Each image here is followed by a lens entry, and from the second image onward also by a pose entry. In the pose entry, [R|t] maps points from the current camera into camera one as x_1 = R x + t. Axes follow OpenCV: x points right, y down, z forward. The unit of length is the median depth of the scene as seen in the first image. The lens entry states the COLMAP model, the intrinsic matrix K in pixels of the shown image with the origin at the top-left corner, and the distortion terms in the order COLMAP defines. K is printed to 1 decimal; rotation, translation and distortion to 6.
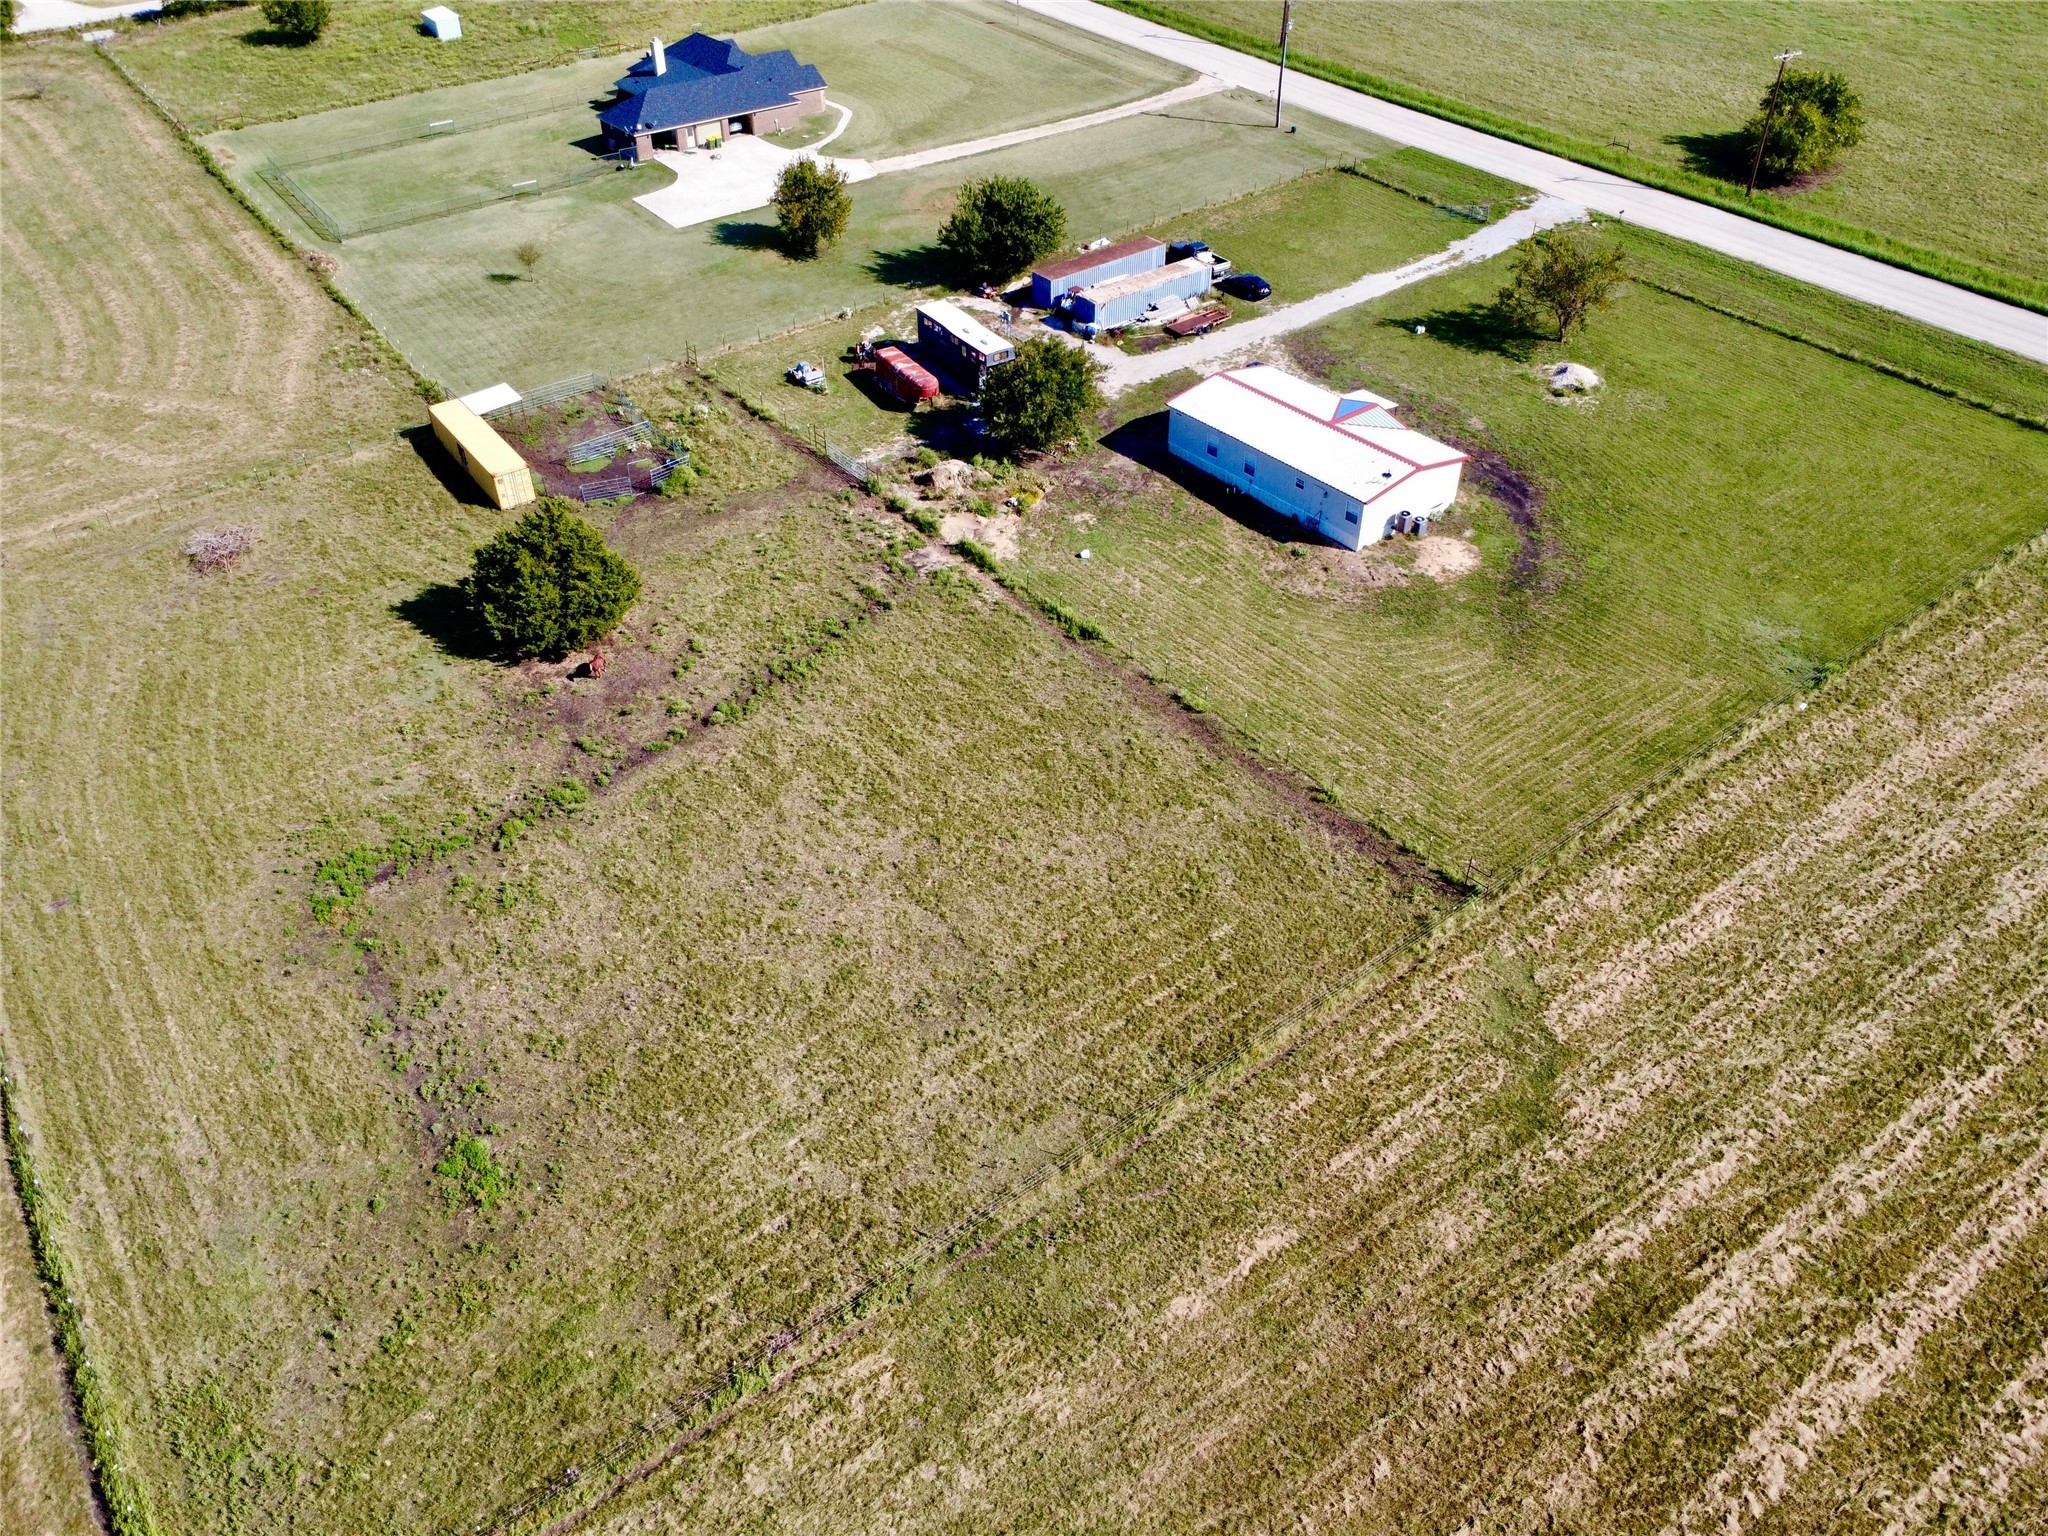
lens RADIAL K [[1537.1, 0, 1021.5], [0, 1537.1, 765.1], [0, 0, 1]] dist [0.007310, -0.003541]
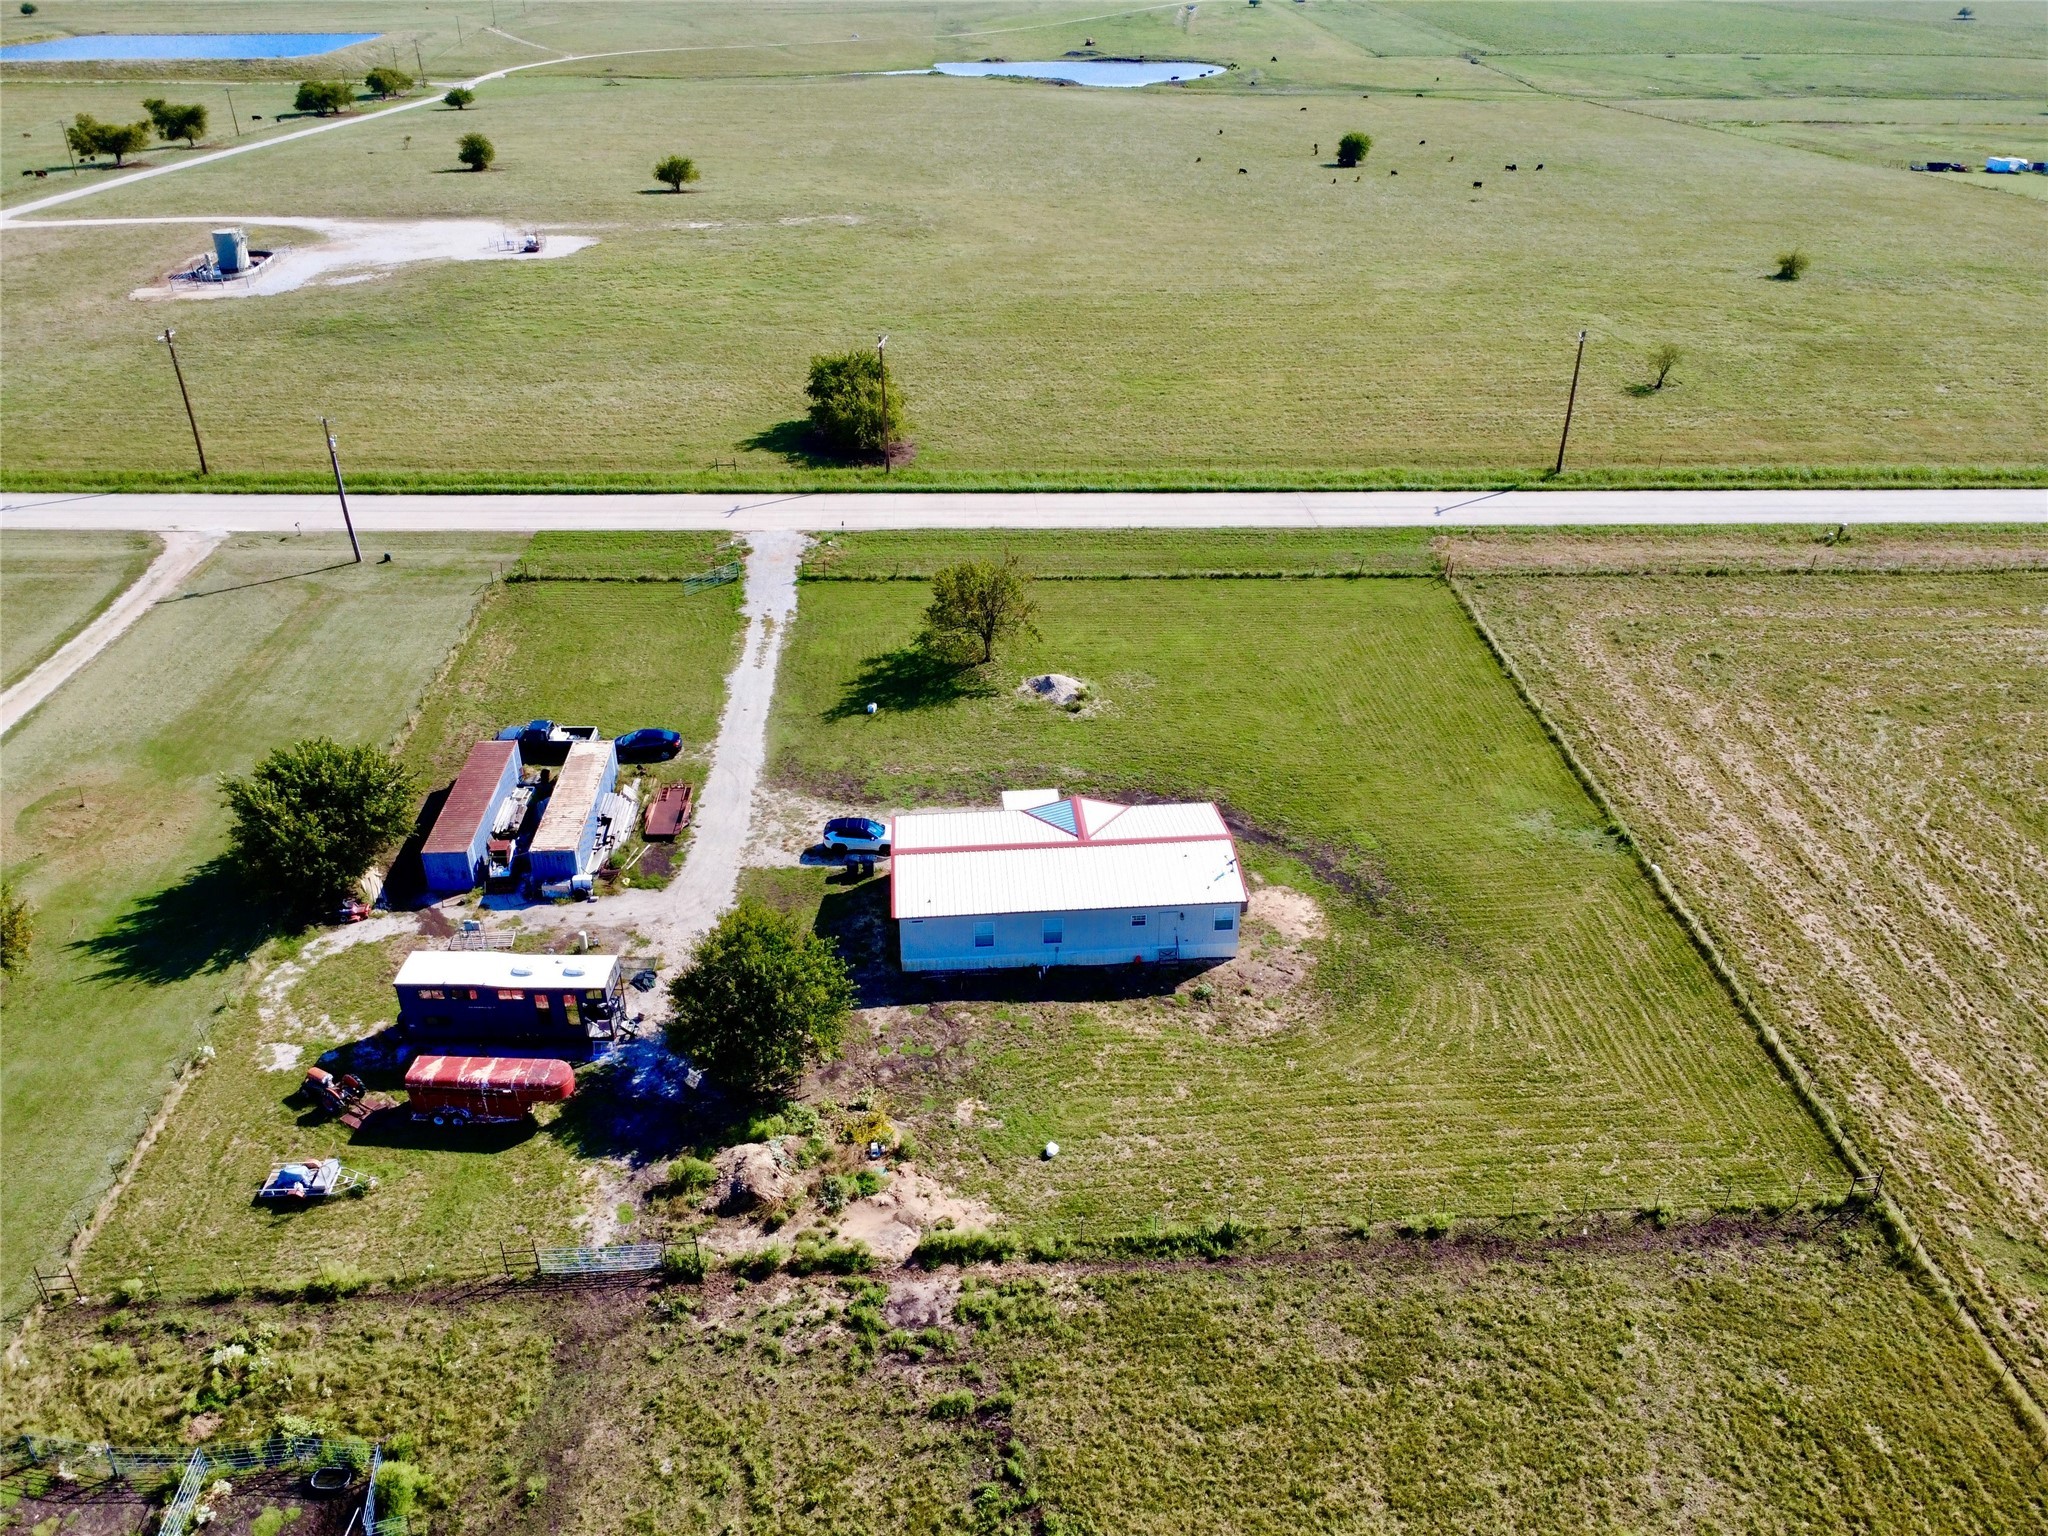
lens RADIAL K [[1537.1, 0, 1021.5], [0, 1537.1, 765.1], [0, 0, 1]] dist [0.007310, -0.003541]
pose [[0.563956, -0.403820, 0.720335, -0.307461], [0.516259, 0.853218, 0.074131, -0.264640], [-0.644539, 0.330073, 0.689653, 0.353645]]
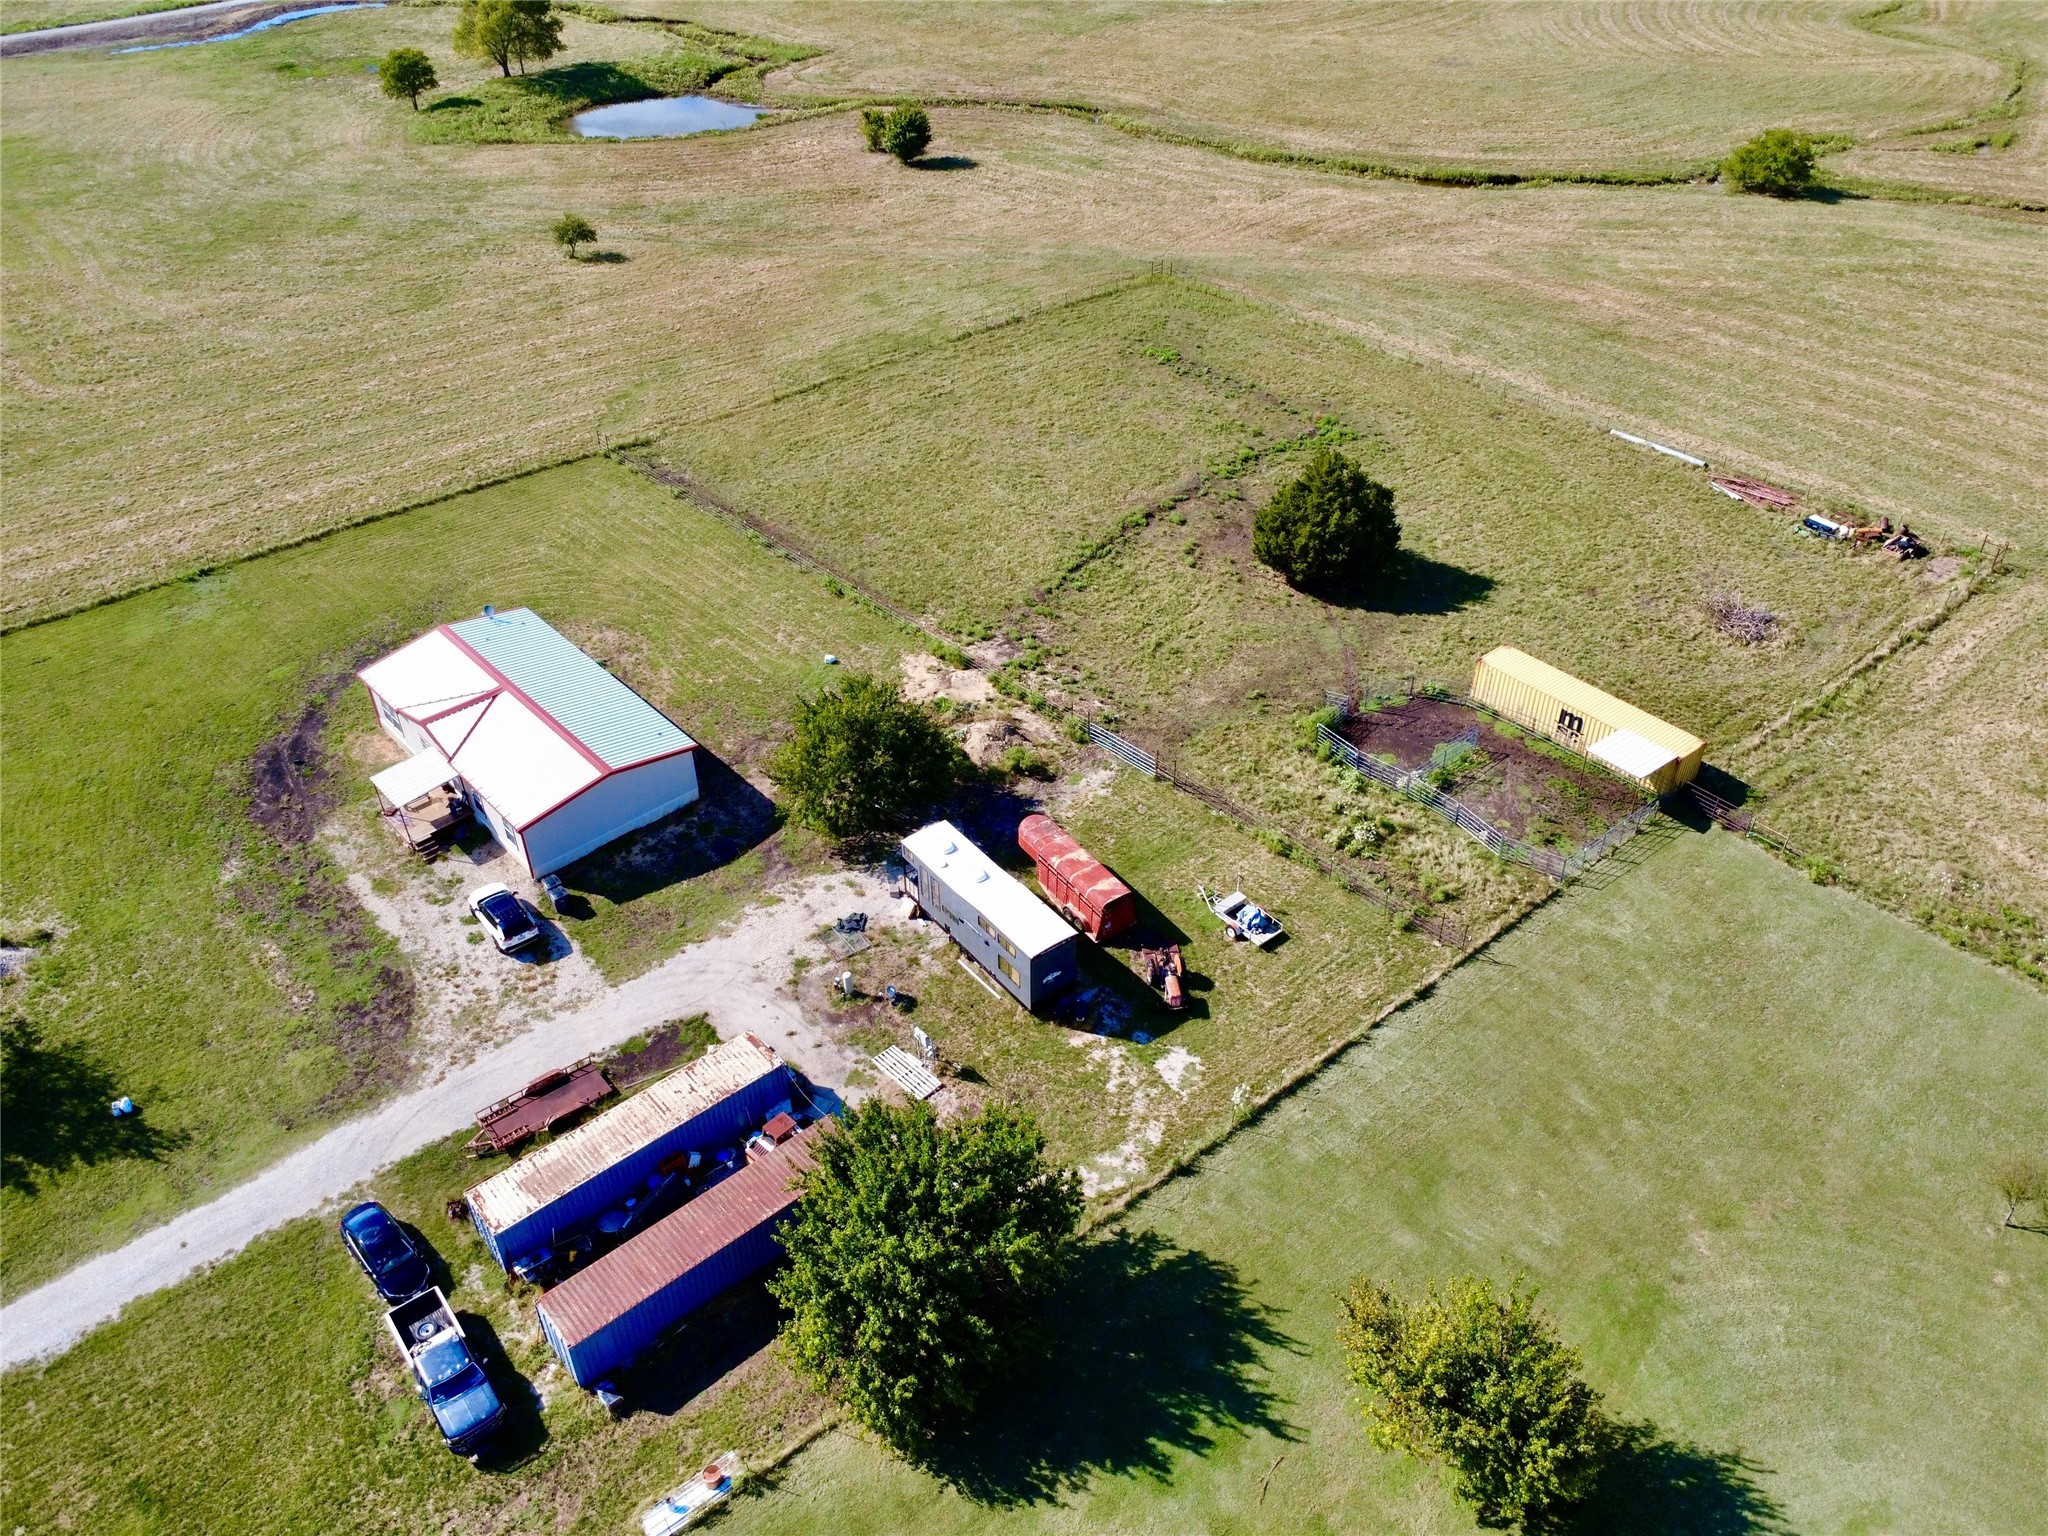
lens RADIAL K [[1535.5, 0, 1024.0], [0, 1535.5, 768.0], [0, 0, 1]] dist [0.003159, 0.001124]
pose [[-0.997823, 0.049613, -0.043440, -0.024949], [-0.030098, 0.243481, 0.969438, -0.784974], [0.058673, 0.968636, -0.241458, 0.988289]]
